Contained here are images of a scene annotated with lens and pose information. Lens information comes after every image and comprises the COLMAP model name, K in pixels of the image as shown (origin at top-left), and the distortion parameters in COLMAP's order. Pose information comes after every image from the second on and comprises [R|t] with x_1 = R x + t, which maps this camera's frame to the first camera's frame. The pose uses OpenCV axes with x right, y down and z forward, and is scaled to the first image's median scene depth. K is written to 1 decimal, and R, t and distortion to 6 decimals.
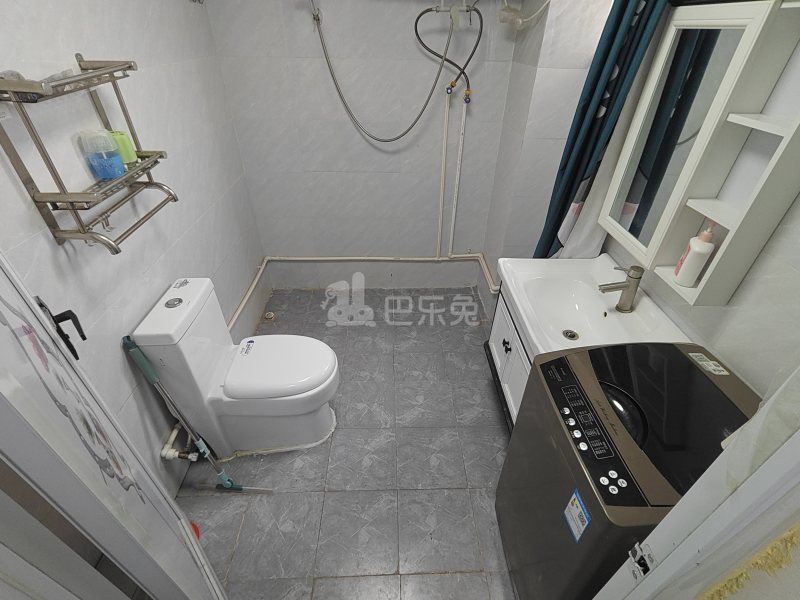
lens RADIAL K [[376.0, 0, 395.9], [0, 376.0, 296.6], [0, 0, 1]] dist [0.001890, 0.002449]
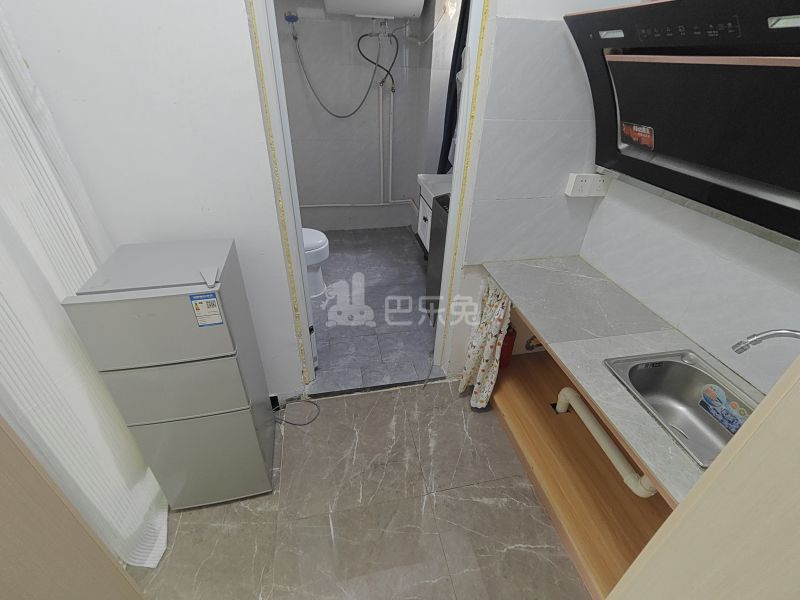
lens RADIAL K [[376.0, 0, 402.0], [0, 376.0, 303.3], [0, 0, 1]] dist [0.001890, 0.002449]
pose [[0.983981, -0.074756, 0.161841, -0.103527], [0.080974, 0.996197, -0.032159, 0.450205], [-0.158822, 0.044749, 0.986293, -0.566017]]
